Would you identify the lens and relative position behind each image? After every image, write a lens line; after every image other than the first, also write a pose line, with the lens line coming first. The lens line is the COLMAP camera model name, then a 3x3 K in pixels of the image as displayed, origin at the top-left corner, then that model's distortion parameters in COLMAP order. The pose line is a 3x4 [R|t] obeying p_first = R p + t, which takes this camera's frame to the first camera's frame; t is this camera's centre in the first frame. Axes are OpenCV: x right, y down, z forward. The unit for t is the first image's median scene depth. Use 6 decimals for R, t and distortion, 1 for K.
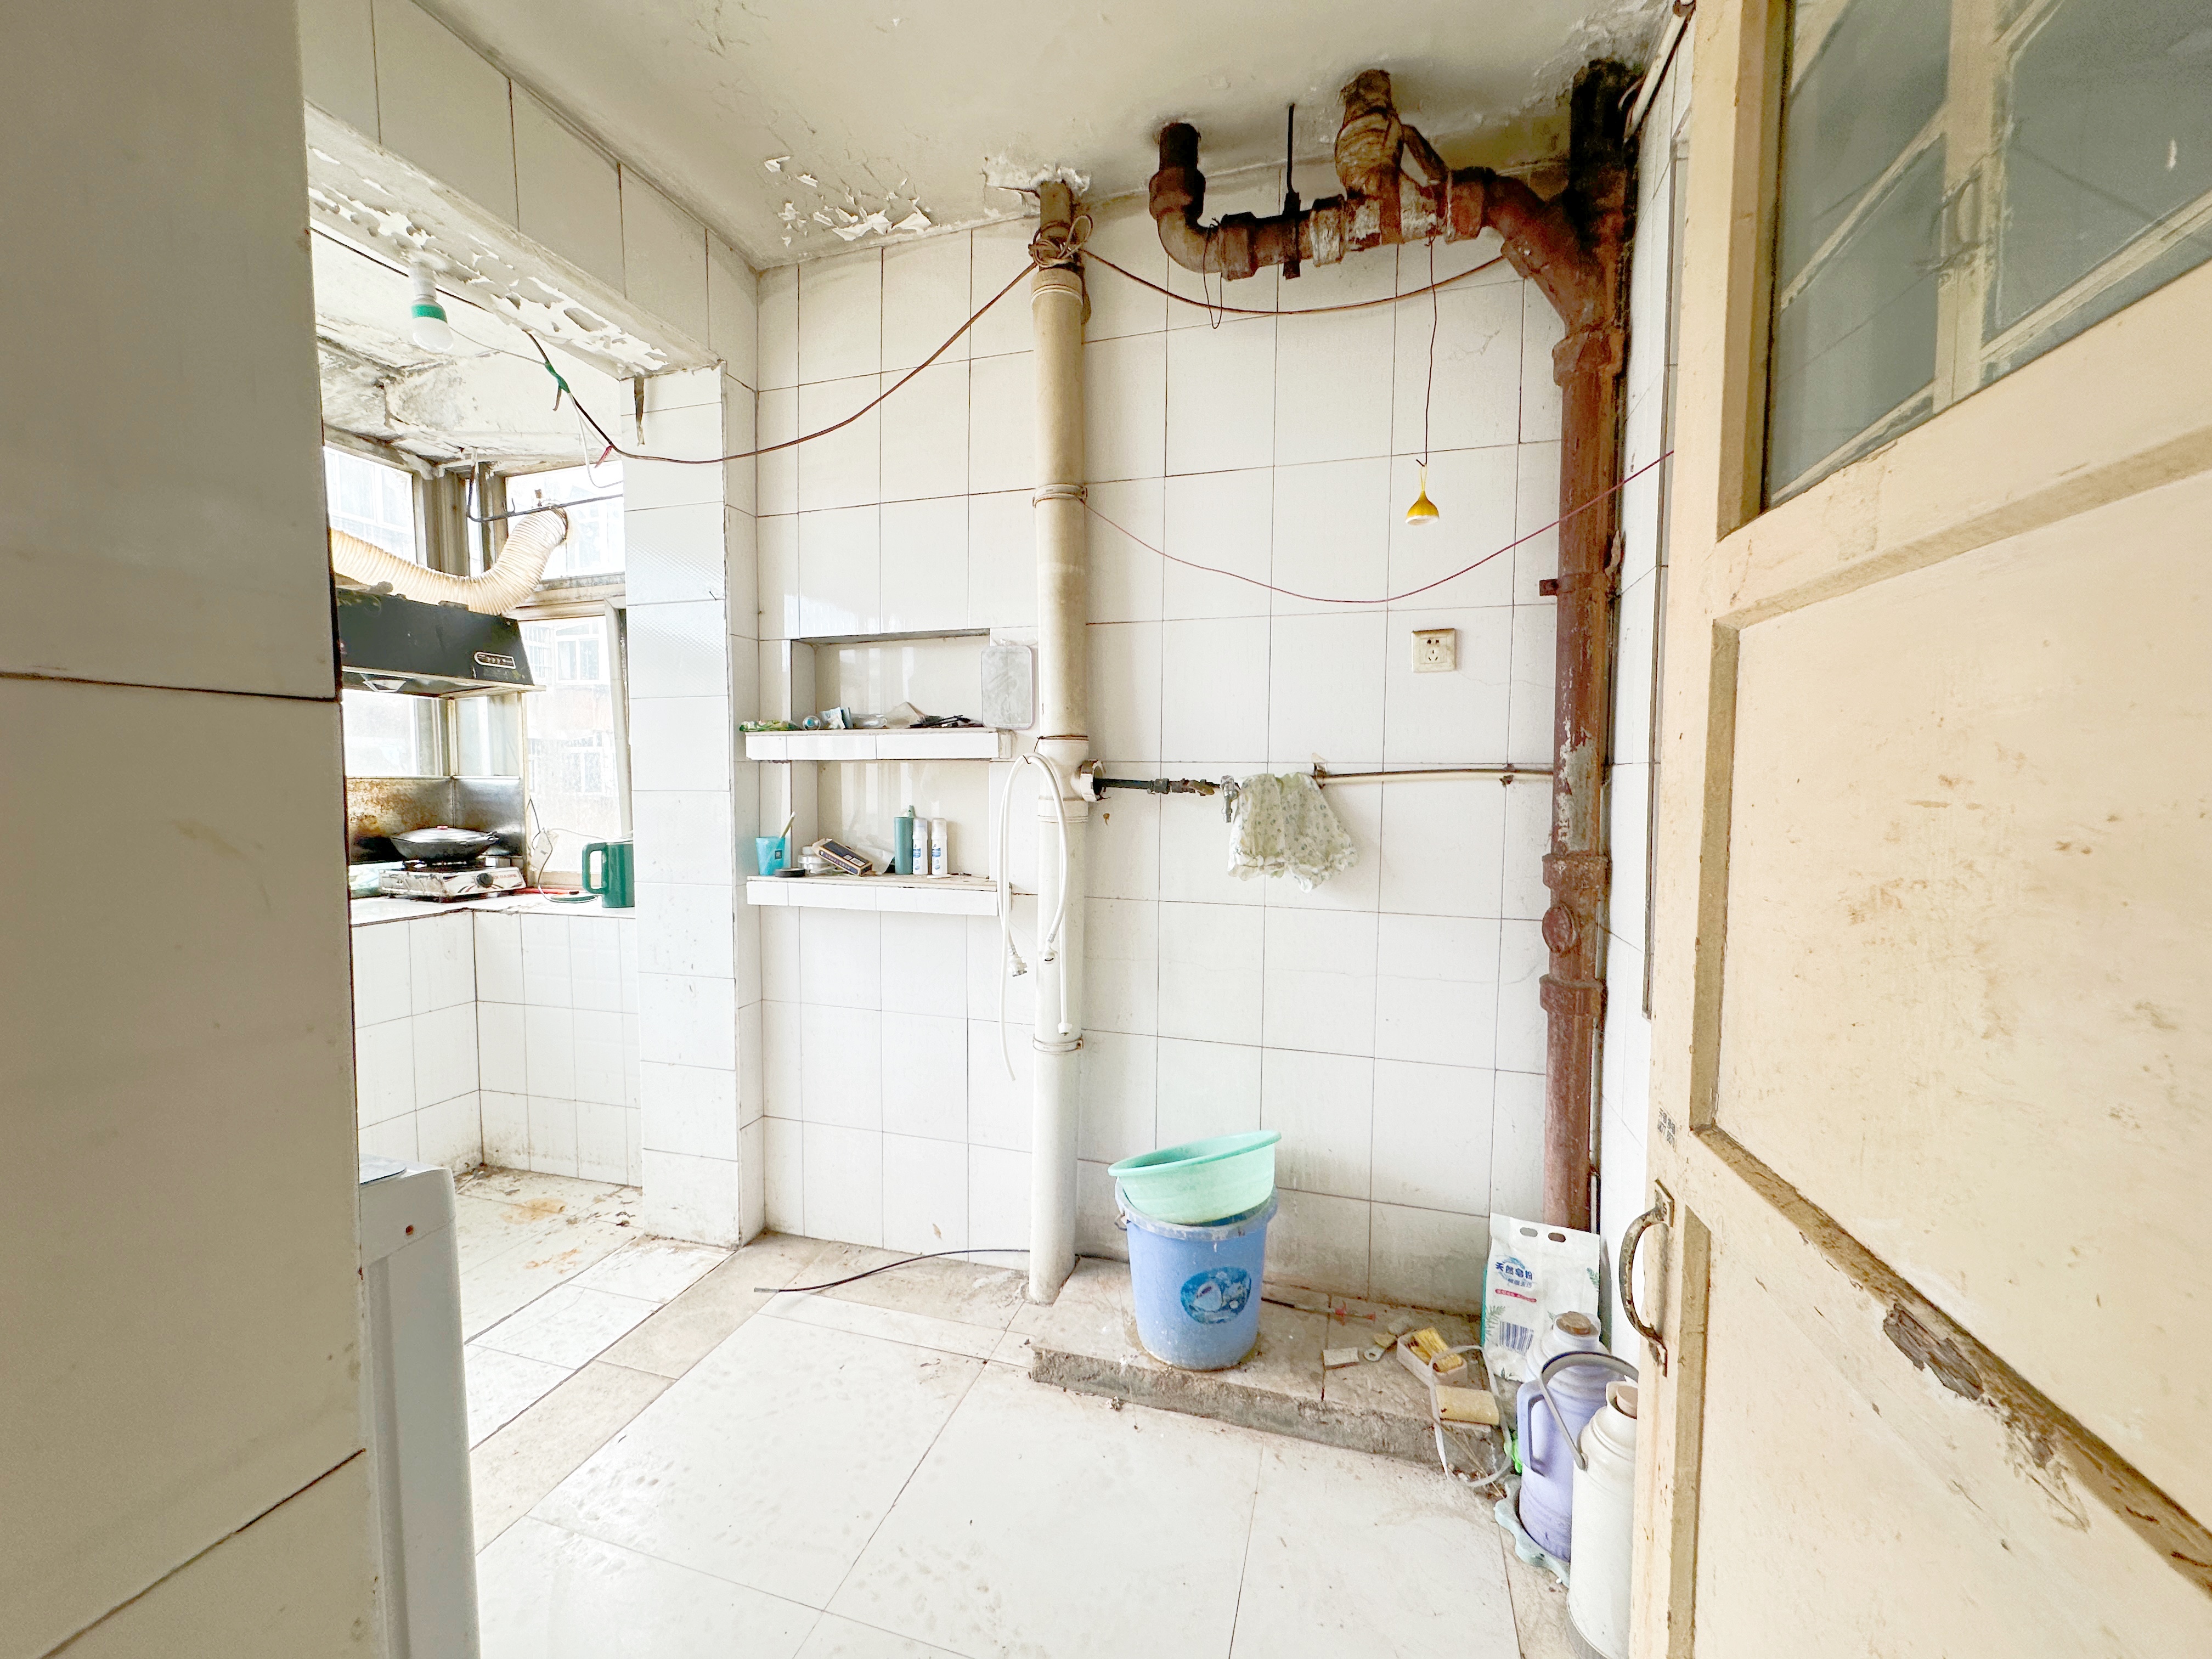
lens RADIAL K [[882.7, 0, 1101.0], [0, 882.7, 827.6], [0, 0, 1]] dist [0.003469, 0.000549]
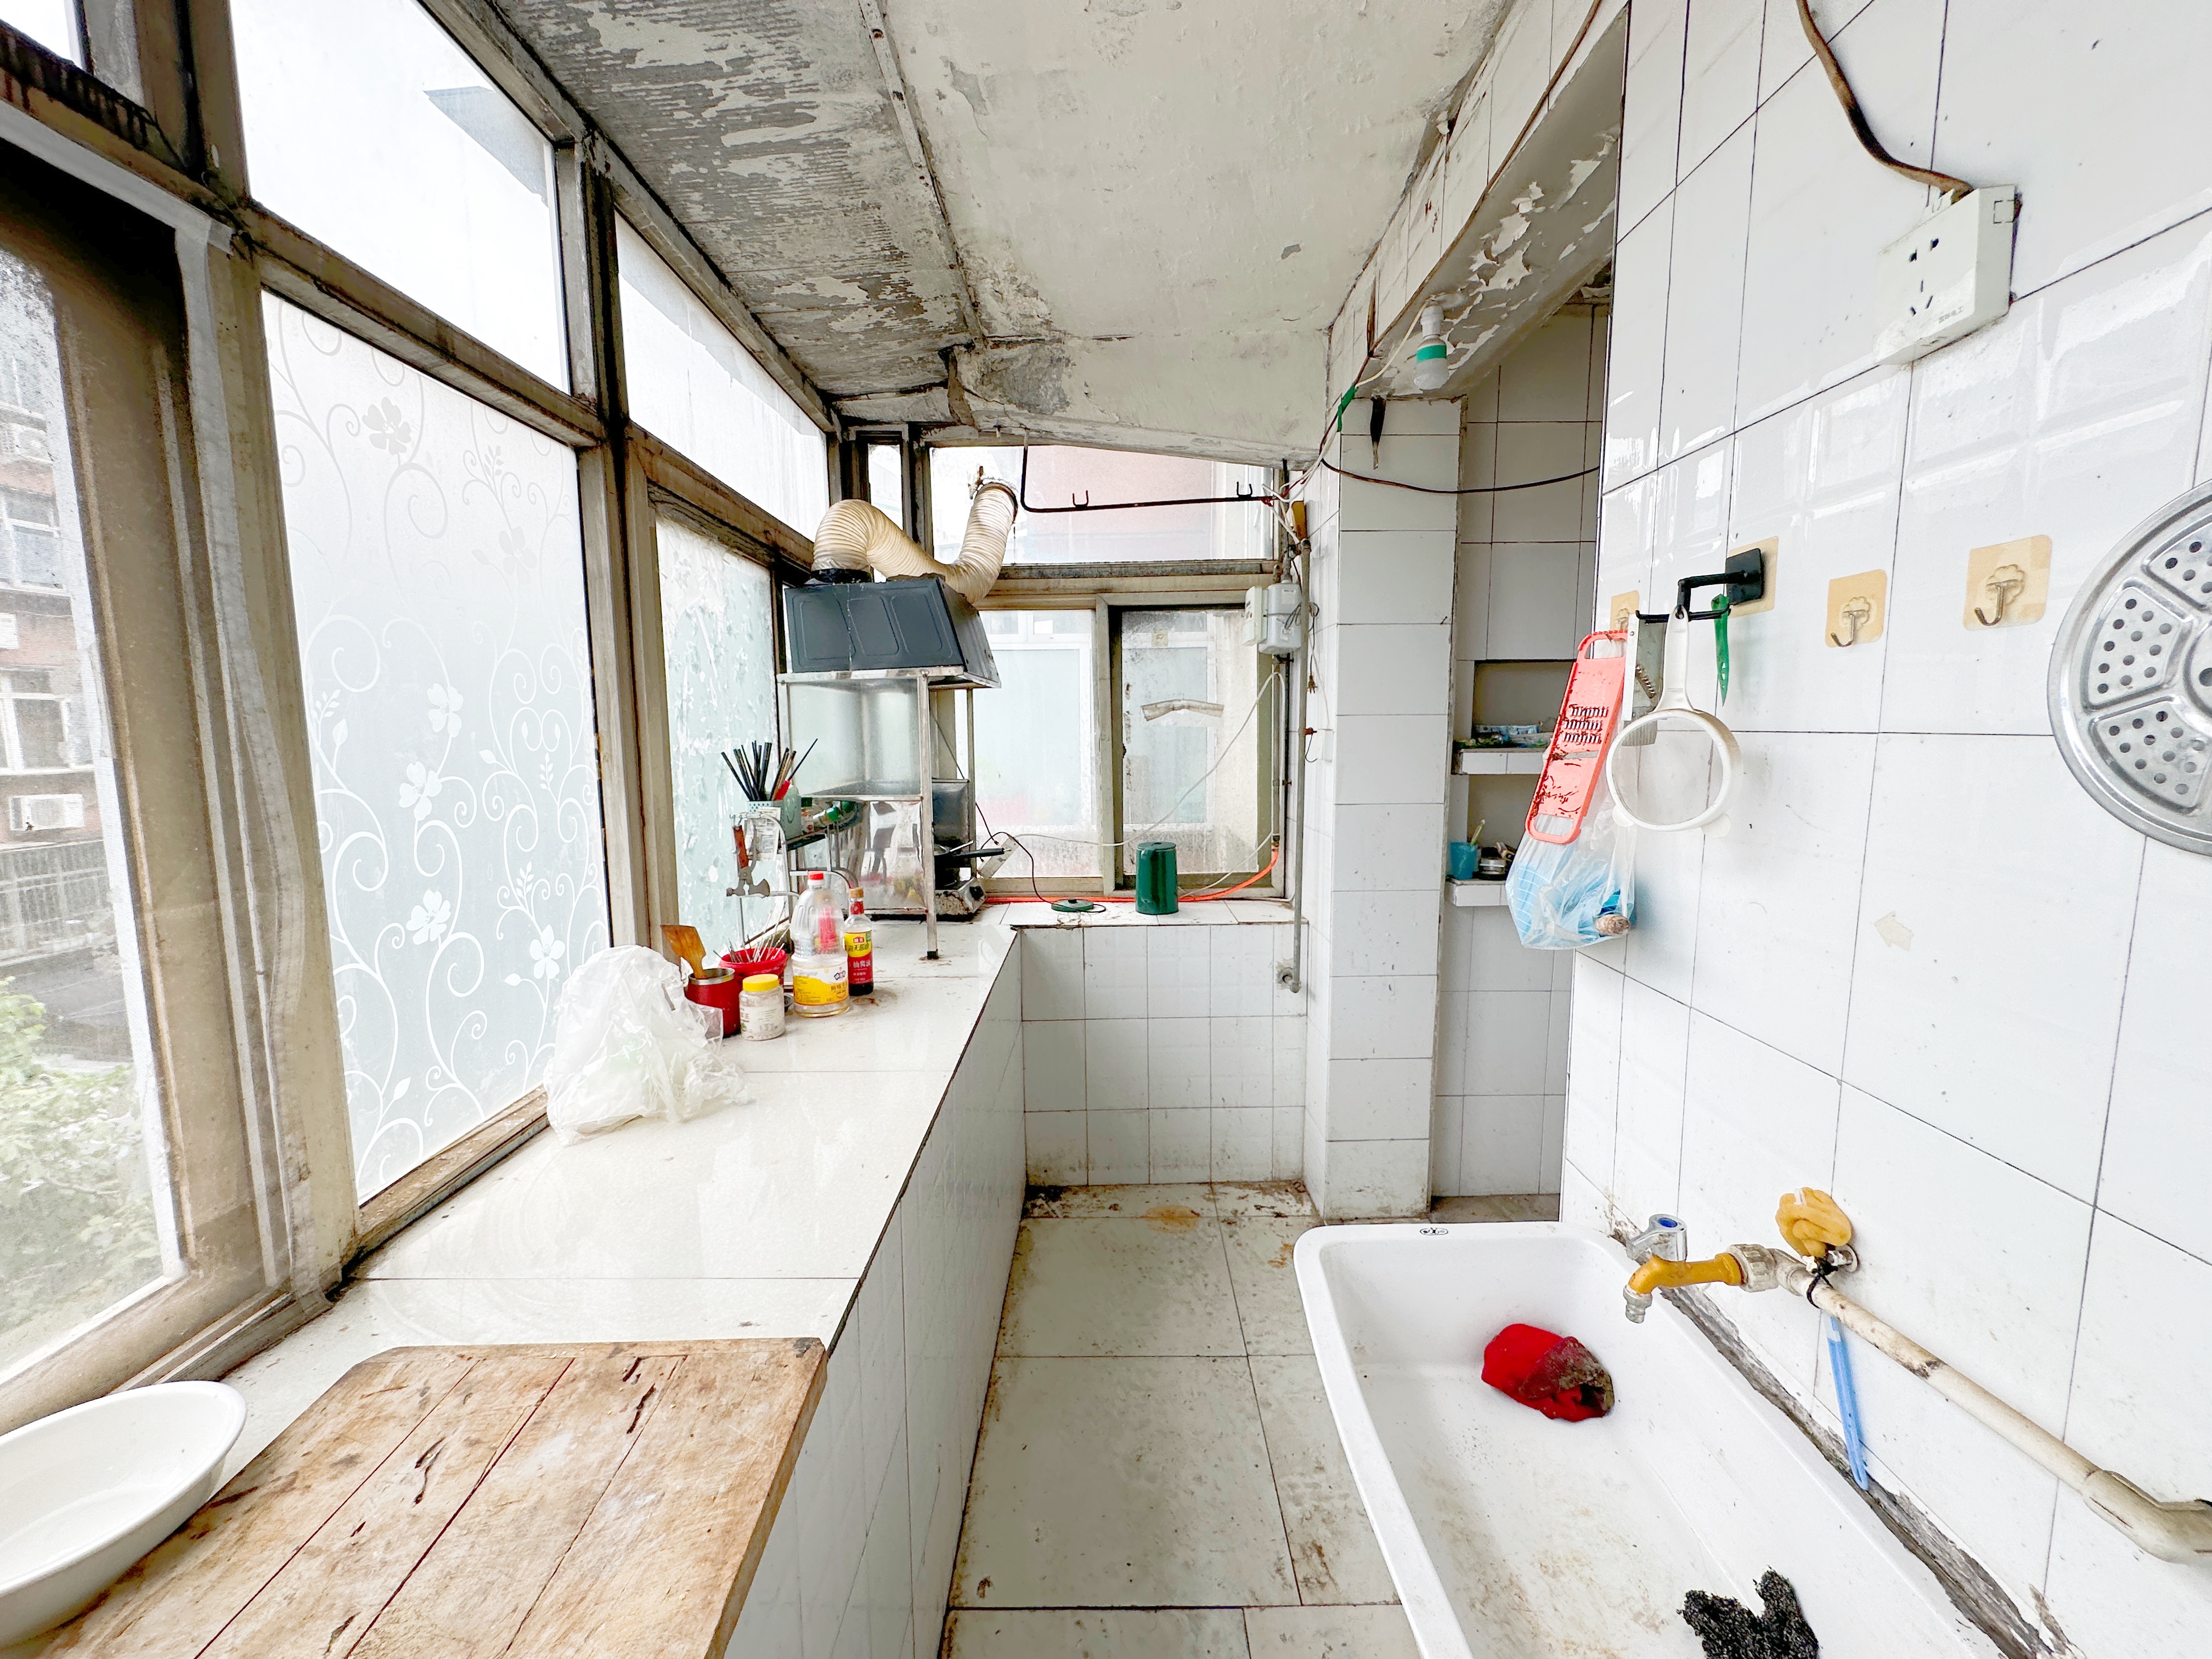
lens RADIAL K [[882.7, 0, 1112.1], [0, 882.7, 829.1], [0, 0, 1]] dist [0.003469, 0.000549]
pose [[0.953674, -0.042333, 0.297847, -0.956132], [0.023643, 0.997534, 0.066079, -0.077516], [-0.299910, -0.055976, 0.952324, 0.081050]]
